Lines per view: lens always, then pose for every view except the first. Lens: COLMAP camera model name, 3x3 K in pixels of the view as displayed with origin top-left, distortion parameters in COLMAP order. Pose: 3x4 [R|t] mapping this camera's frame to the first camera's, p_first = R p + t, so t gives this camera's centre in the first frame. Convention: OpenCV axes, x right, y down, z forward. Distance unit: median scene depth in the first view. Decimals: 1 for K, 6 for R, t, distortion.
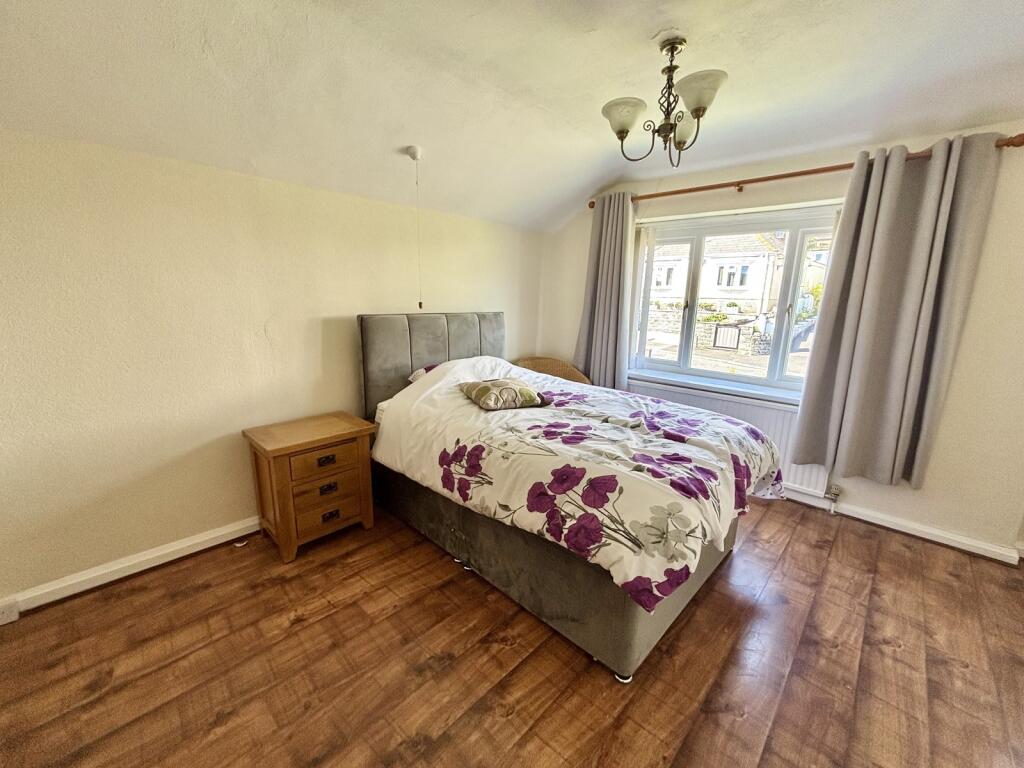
lens RADIAL K [[412.2, 0, 512.0], [0, 412.2, 384.0], [0, 0, 1]] dist [-0.001802, -0.000222]
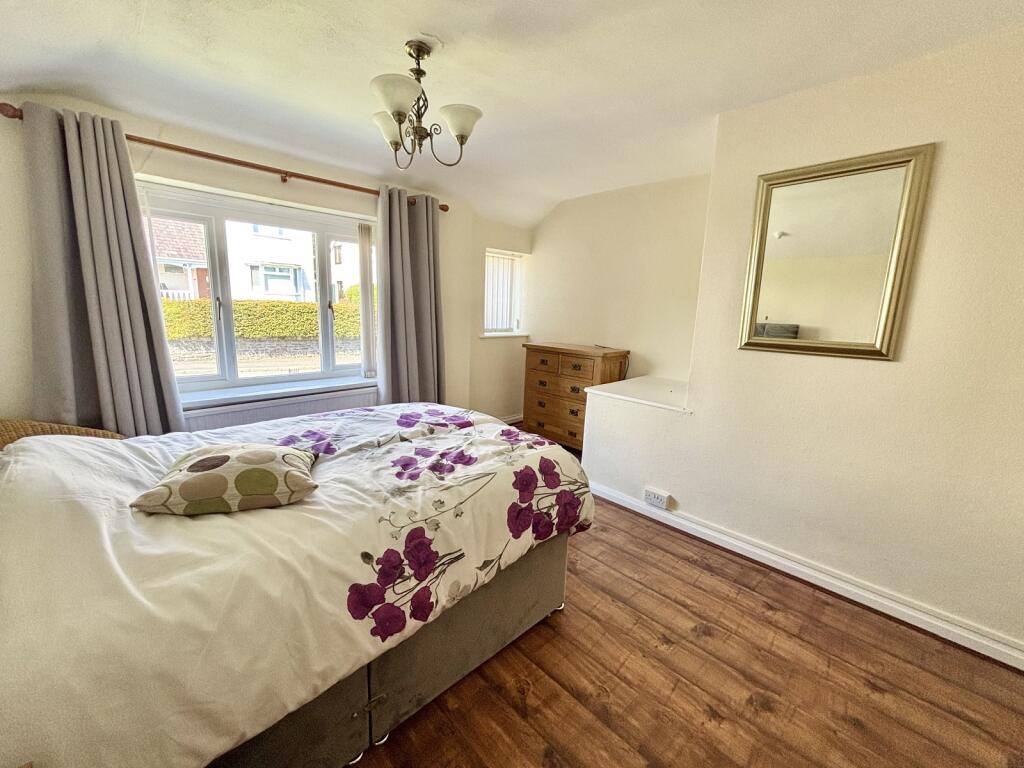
lens RADIAL K [[406.9, 0, 512.0], [0, 406.9, 384.0], [0, 0, 1]] dist [-0.001134, -0.000185]
pose [[0.041204, -0.218097, 0.975057, -0.672689], [0.185297, 0.960625, 0.207039, -0.186519], [-0.981818, 0.172144, 0.079994, 0.768284]]
